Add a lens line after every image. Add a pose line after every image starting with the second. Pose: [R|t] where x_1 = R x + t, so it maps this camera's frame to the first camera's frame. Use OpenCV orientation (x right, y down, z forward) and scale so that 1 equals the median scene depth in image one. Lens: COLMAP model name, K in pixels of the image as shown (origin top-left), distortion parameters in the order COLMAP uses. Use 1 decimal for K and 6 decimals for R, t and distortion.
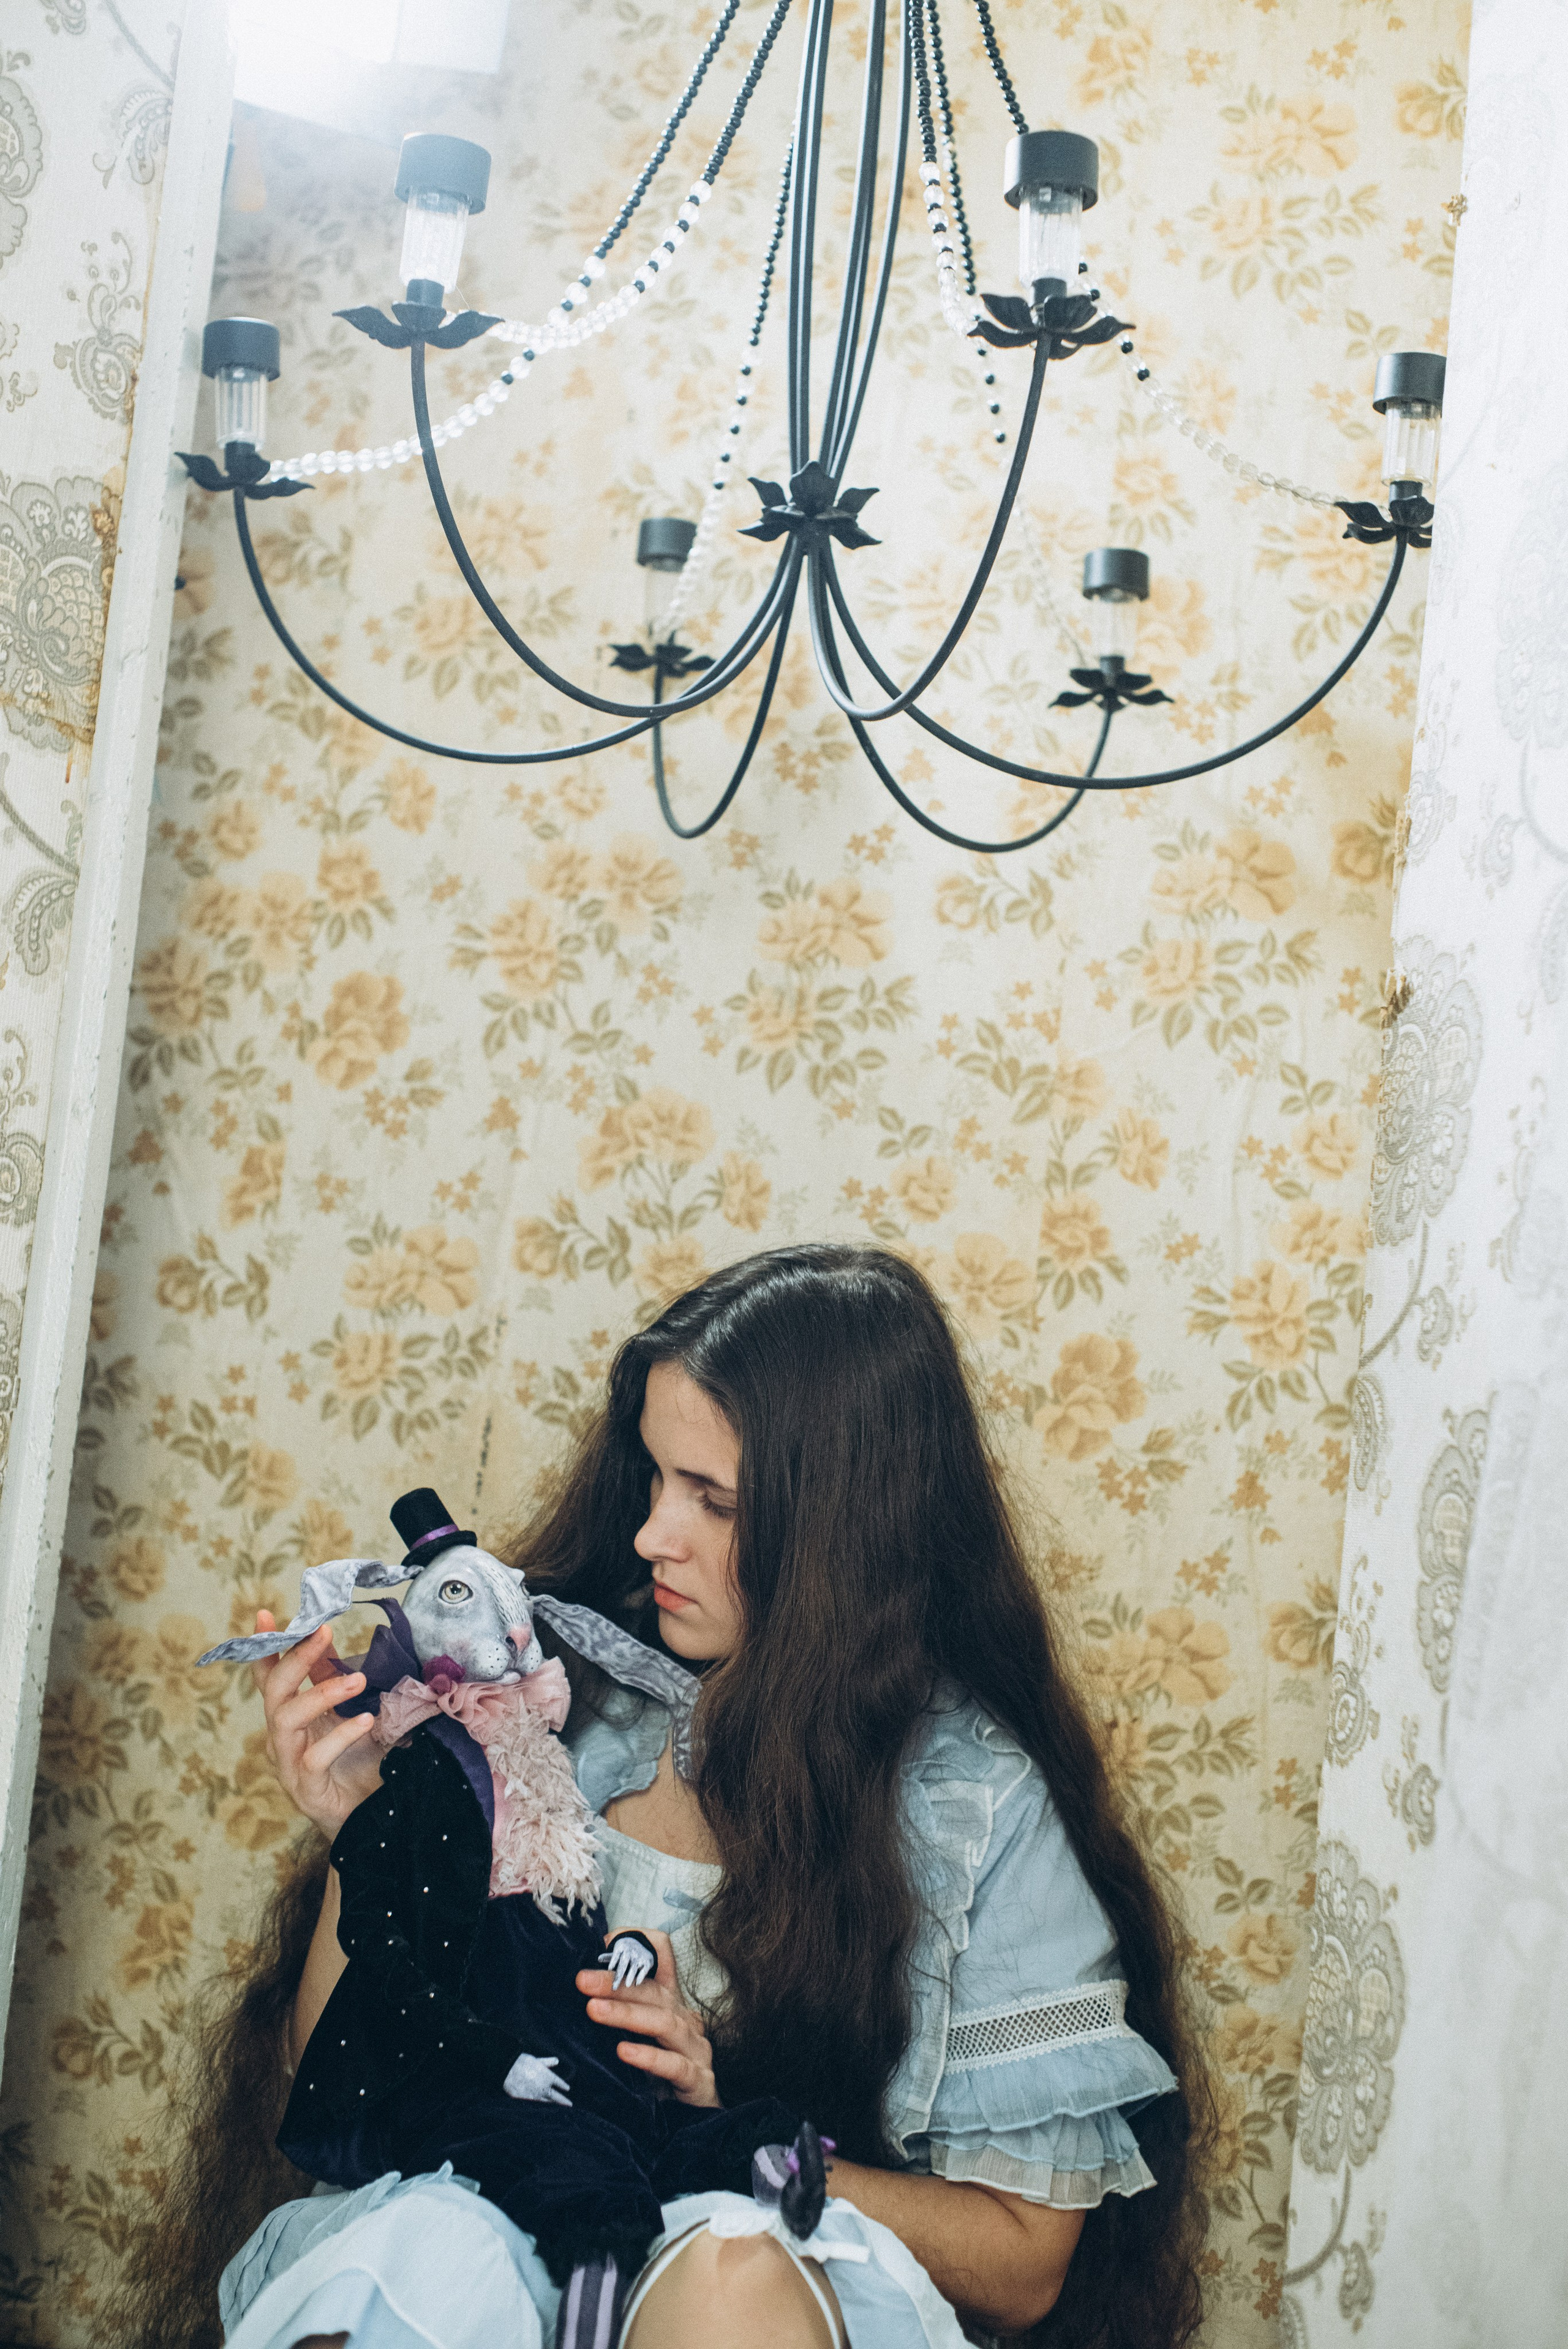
lens RADIAL K [[3328.3, 0, 783.7], [0, 3328.3, 1175.8], [0, 0, 1]] dist [0.027163, 0.000000]
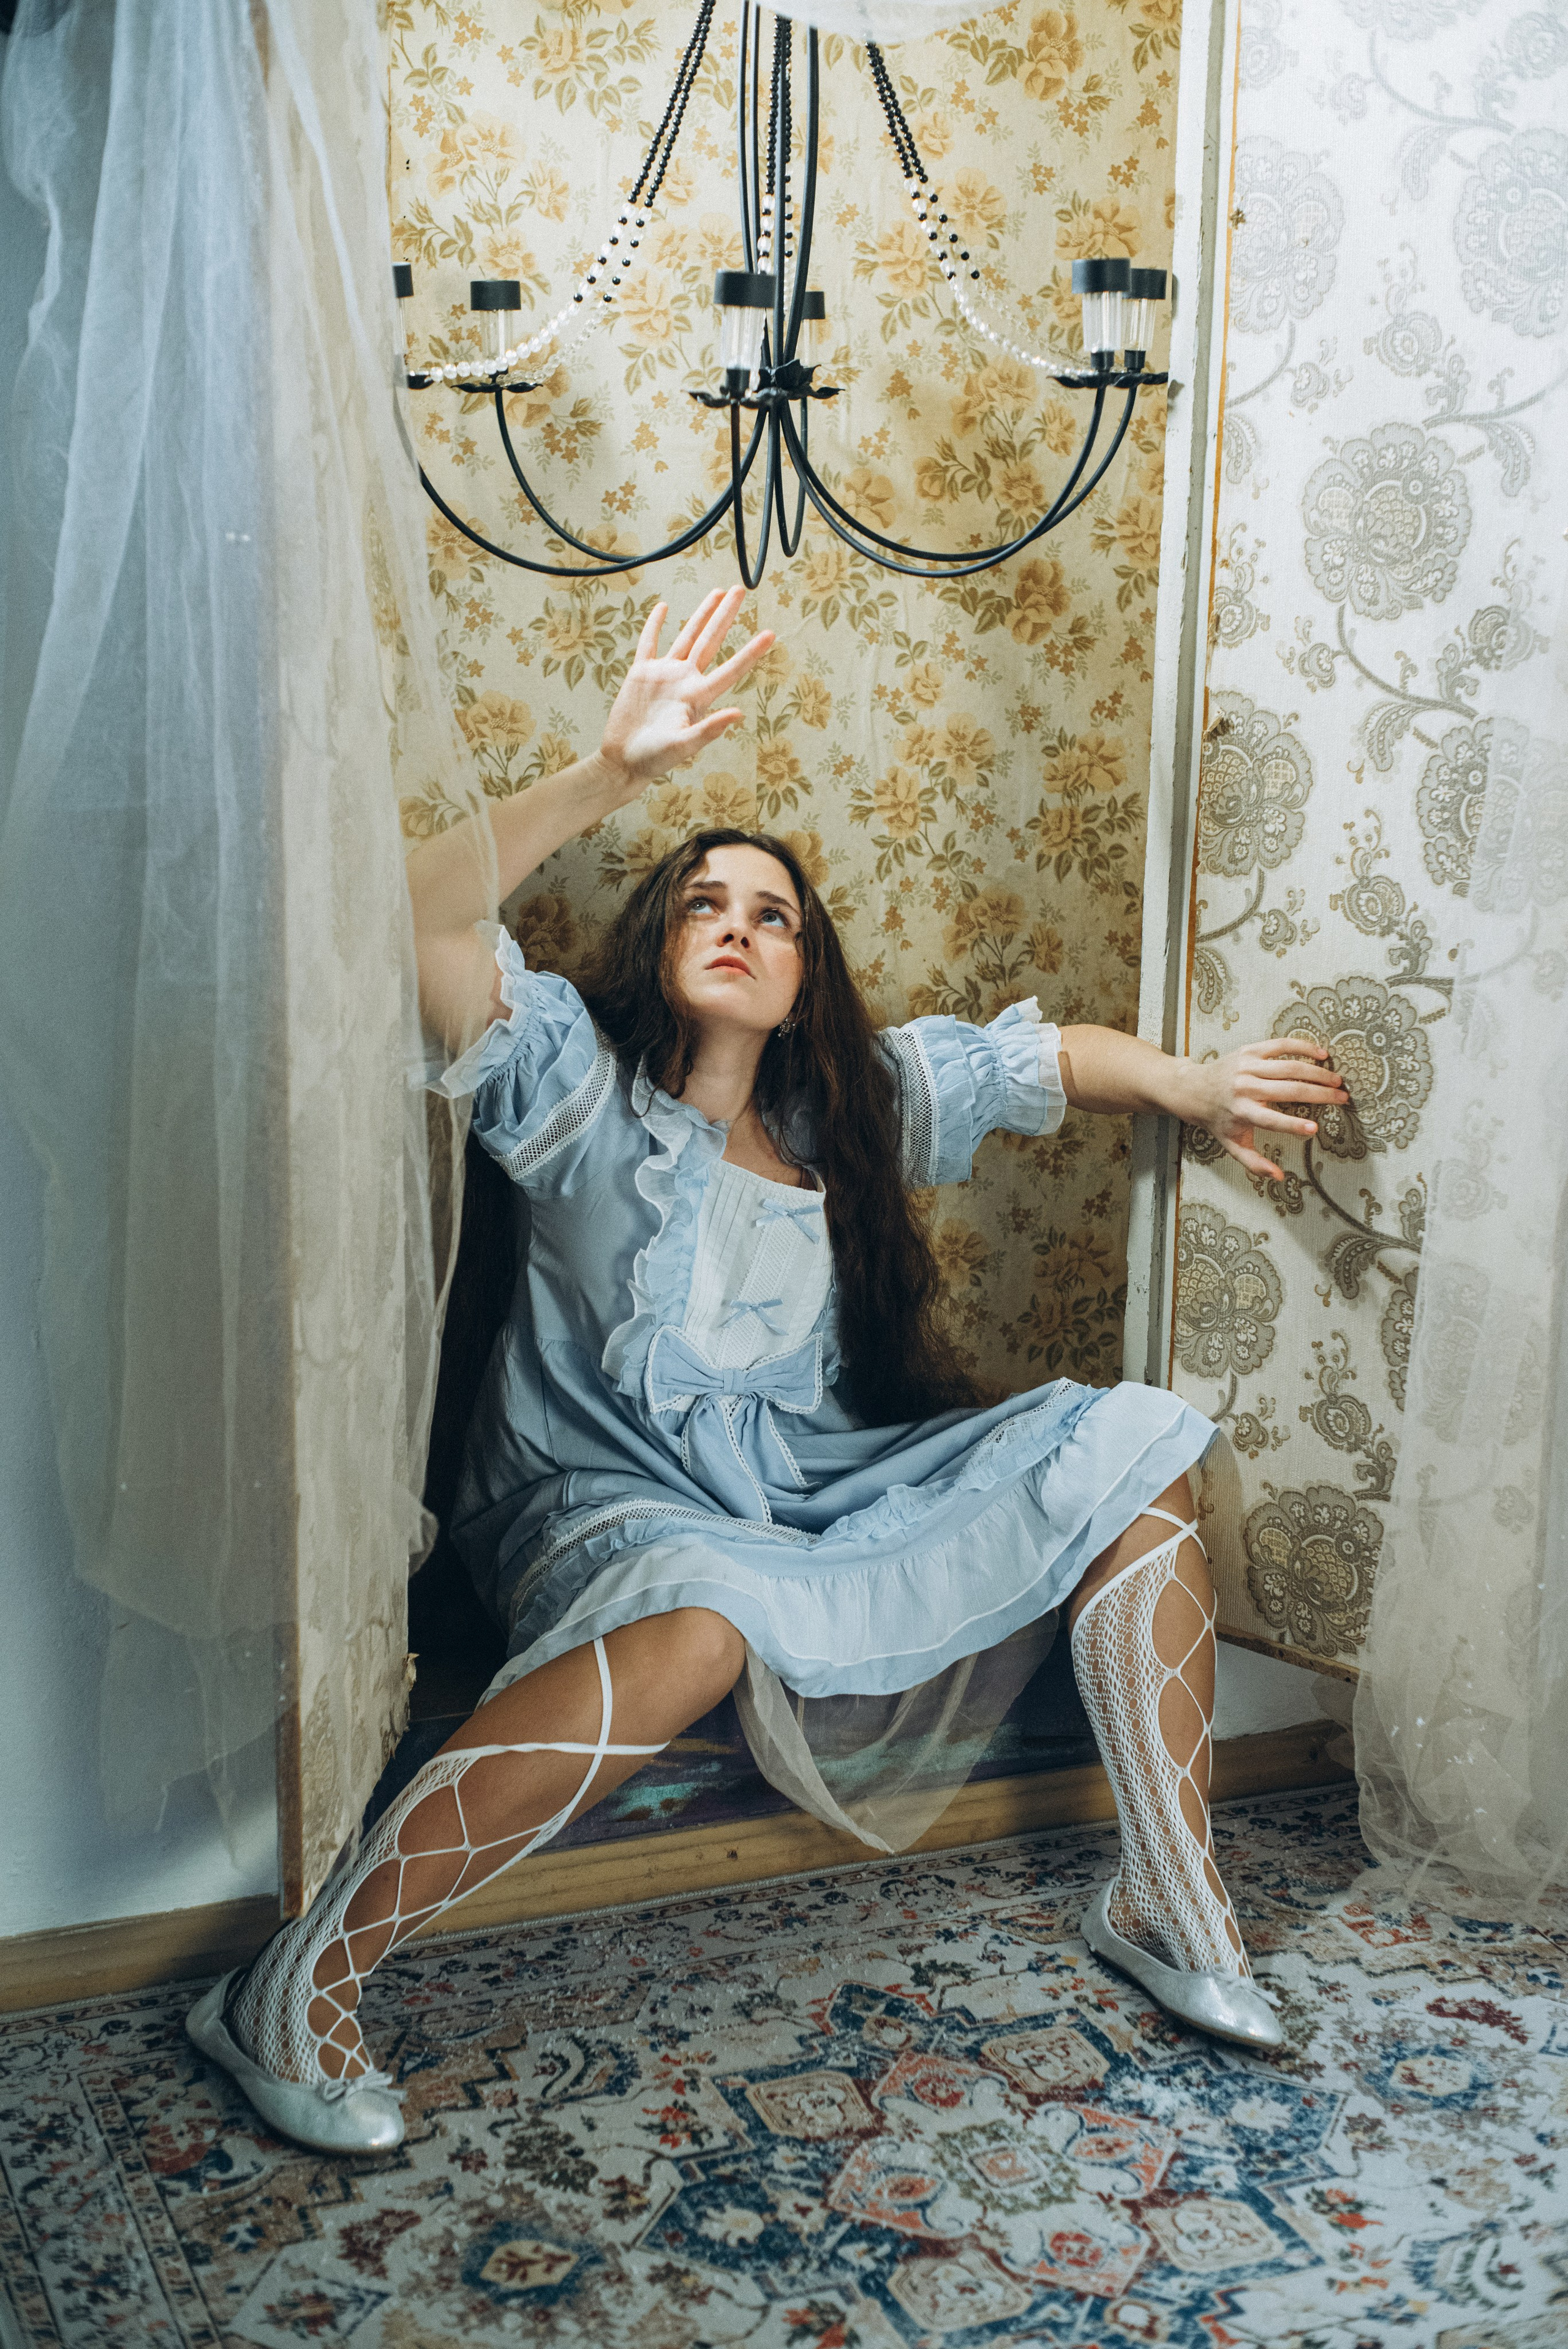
lens RADIAL K [[3328.3, 0, 760.5], [0, 3328.3, 1191.8], [0, 0, 1]] dist [0.027163, 0.000000]
pose [[0.854929, -0.208059, 0.475193, -0.645513], [0.019378, 0.928212, 0.371547, -0.347693], [-0.518384, -0.308438, 0.797587, -0.224939]]
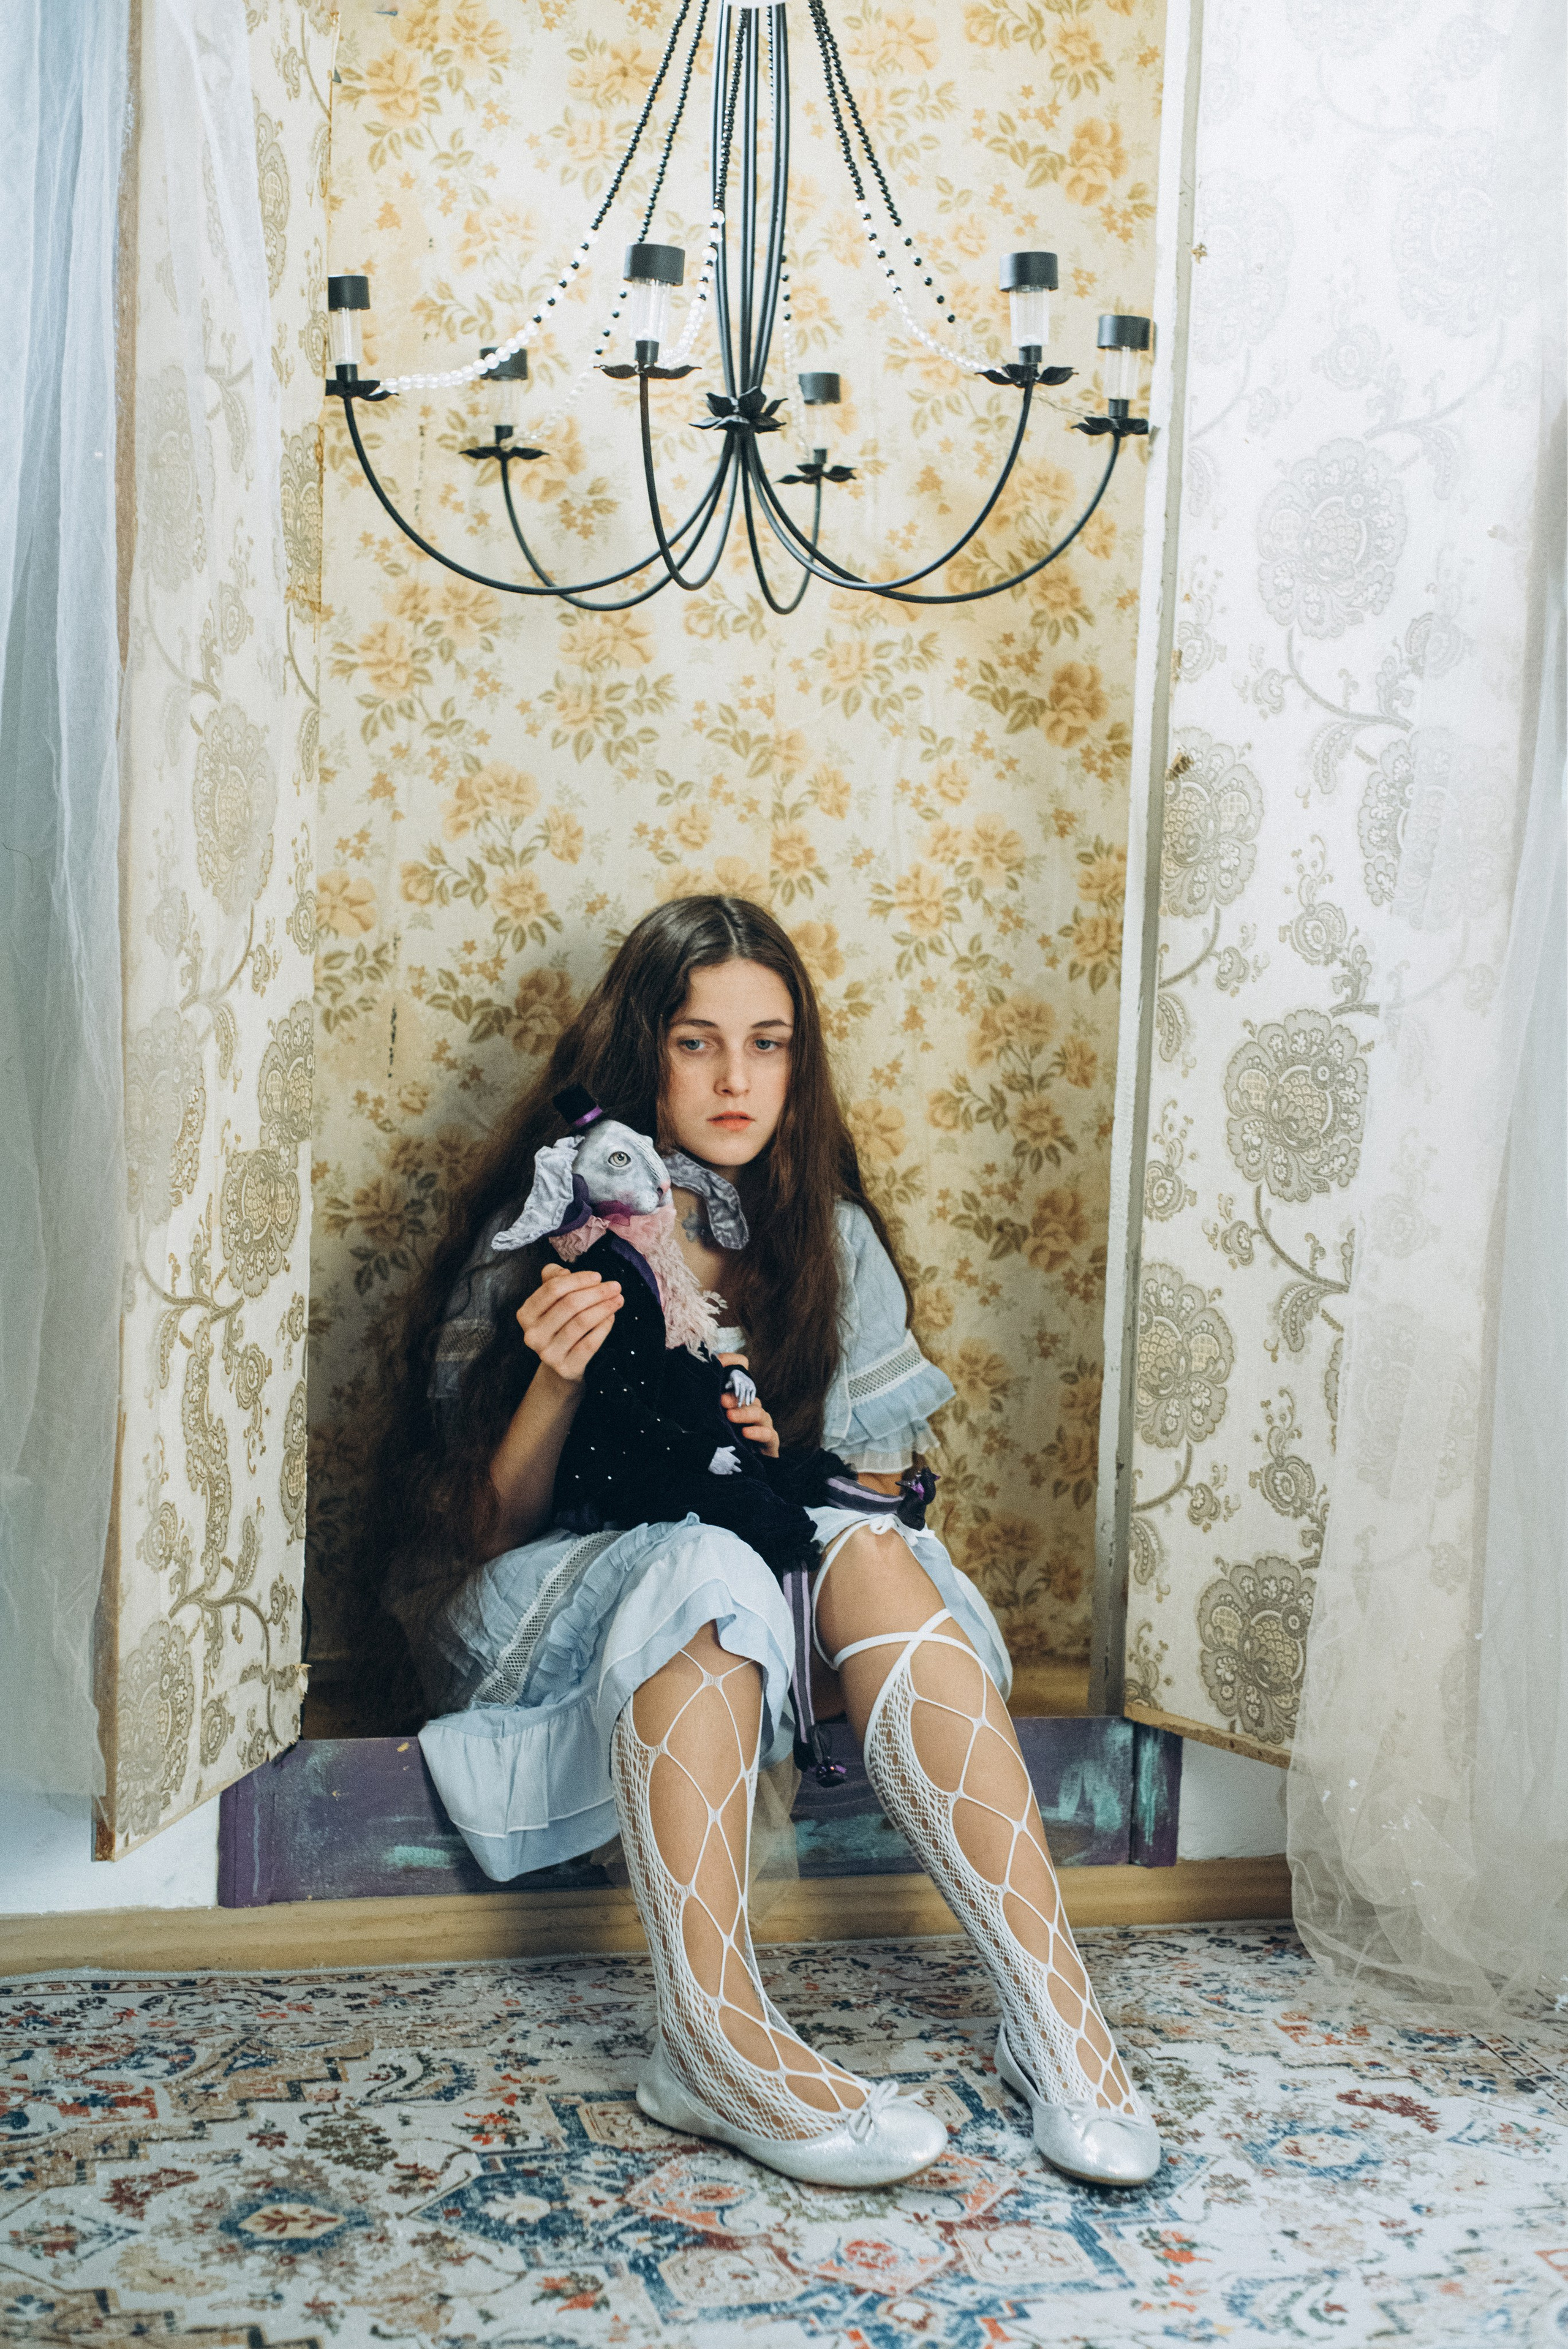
lens RADIAL K [[3472.2, 0, 738.9], [0, 3472.2, 1236.4], [0, 0, 1]] dist [0.030634, 0.000000]
pose [[0.918238, -0.112940, 0.379583, -0.520430], [0.018793, 0.969820, 0.243097, -0.186034], [-0.395582, -0.216088, 0.892648, -0.377672]]
